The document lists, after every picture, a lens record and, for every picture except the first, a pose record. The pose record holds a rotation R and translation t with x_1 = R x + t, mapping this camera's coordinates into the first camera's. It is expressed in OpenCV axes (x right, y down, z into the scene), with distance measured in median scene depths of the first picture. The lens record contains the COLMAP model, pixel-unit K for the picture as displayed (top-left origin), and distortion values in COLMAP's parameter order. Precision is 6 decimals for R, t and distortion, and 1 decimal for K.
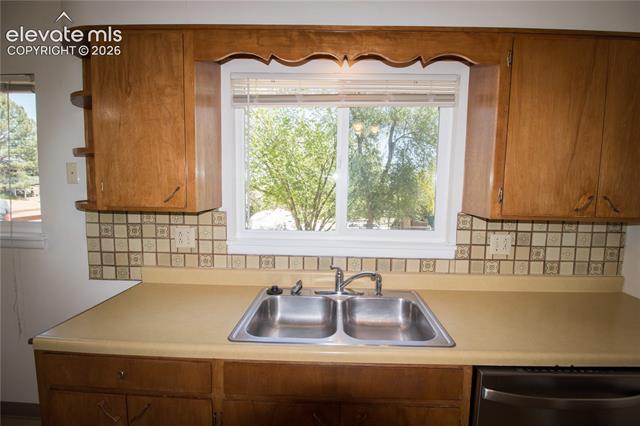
lens RADIAL K [[296.1, 0, 326.3], [0, 296.1, 209.1], [0, 0, 1]] dist [-0.010148, -0.000526]
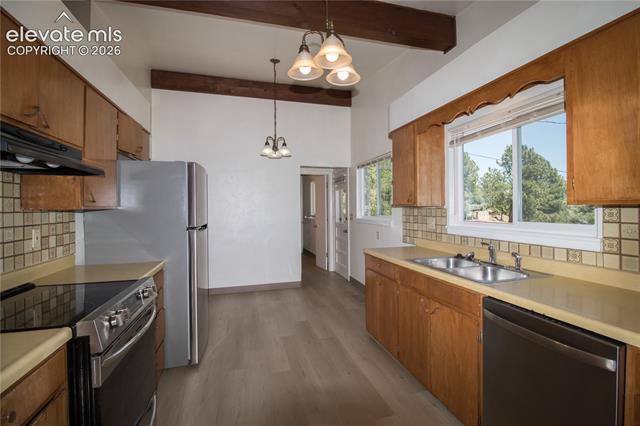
lens RADIAL K [[296.1, 0, 326.3], [0, 296.1, 209.1], [0, 0, 1]] dist [-0.010148, -0.000526]
pose [[0.304068, -0.016424, -0.952509, 1.089044], [-0.068427, 0.996892, -0.039033, 0.126739], [0.950190, 0.077046, 0.301999, -0.180473]]
